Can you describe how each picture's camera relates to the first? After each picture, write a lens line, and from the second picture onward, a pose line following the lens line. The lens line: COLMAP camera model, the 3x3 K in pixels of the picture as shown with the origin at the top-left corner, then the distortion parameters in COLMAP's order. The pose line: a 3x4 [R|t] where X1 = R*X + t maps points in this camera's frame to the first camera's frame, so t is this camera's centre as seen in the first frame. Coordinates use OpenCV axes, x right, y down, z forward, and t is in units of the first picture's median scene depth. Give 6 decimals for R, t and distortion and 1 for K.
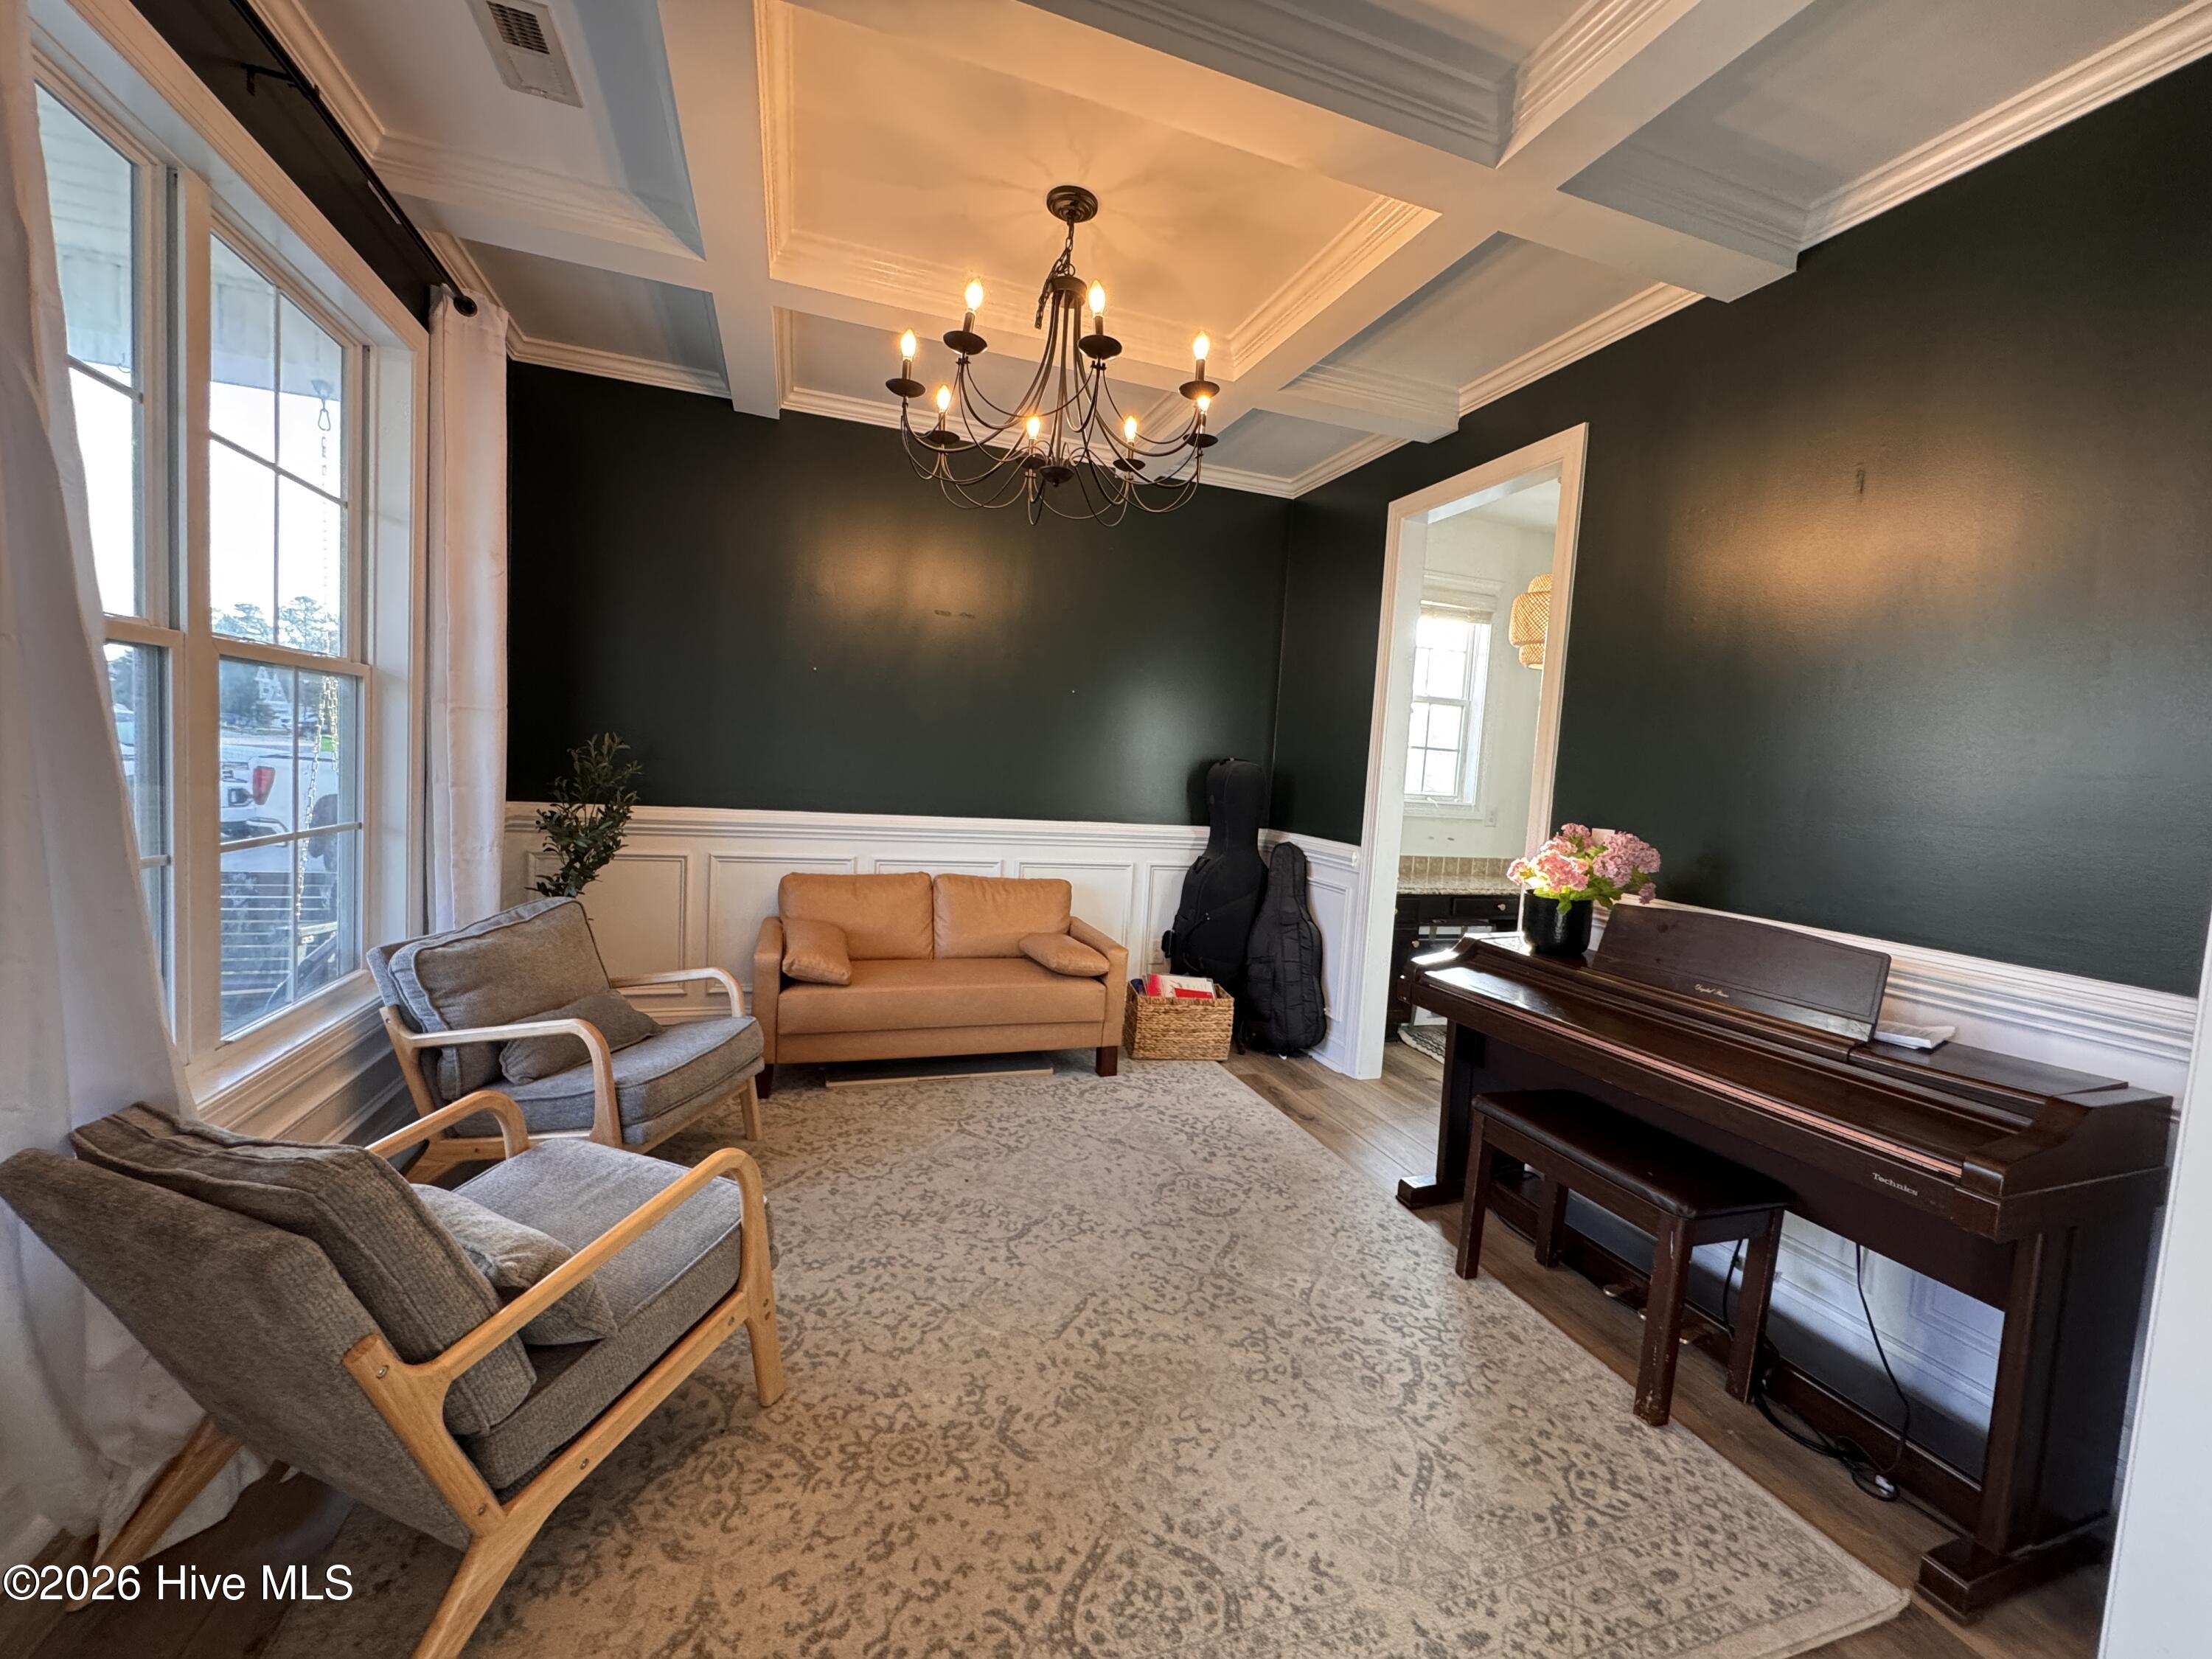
lens RADIAL K [[879.2, 0, 1107.3], [0, 879.2, 826.7], [0, 0, 1]] dist [0.000002, -0.000192]
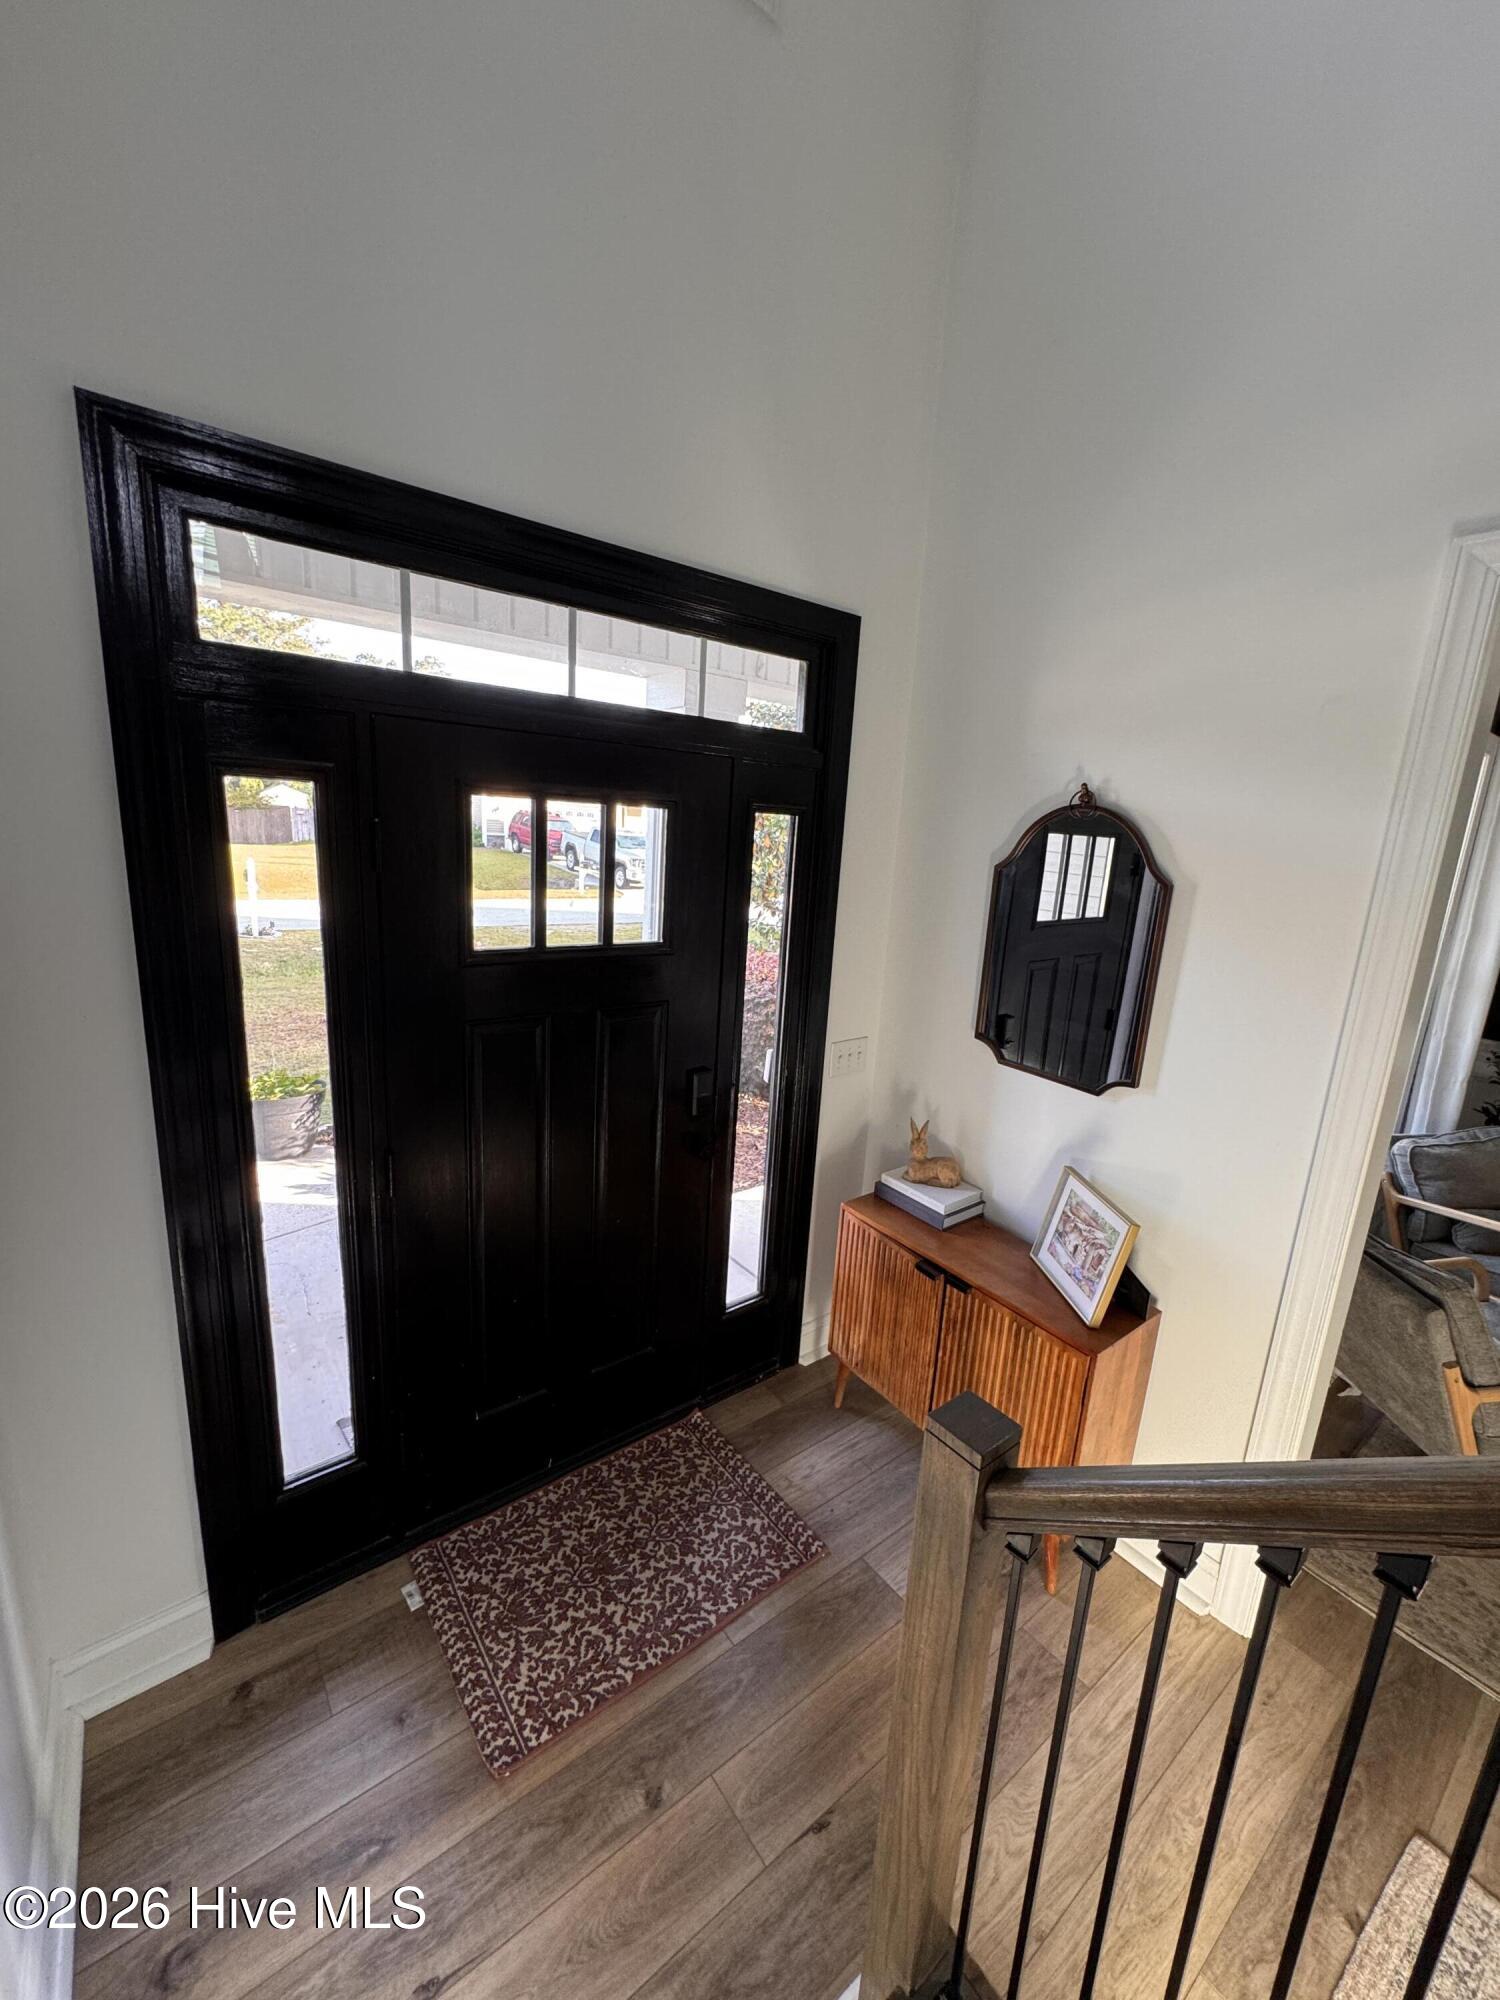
lens RADIAL K [[794.9, 0, 754.5], [0, 794.9, 998.3], [0, 0, 1]] dist [0.000002, -0.000192]
pose [[0.323286, 0.163813, -0.932015, 0.146756], [-0.106473, 0.984945, 0.136184, -0.195795], [0.940292, 0.055208, 0.335861, -0.642445]]
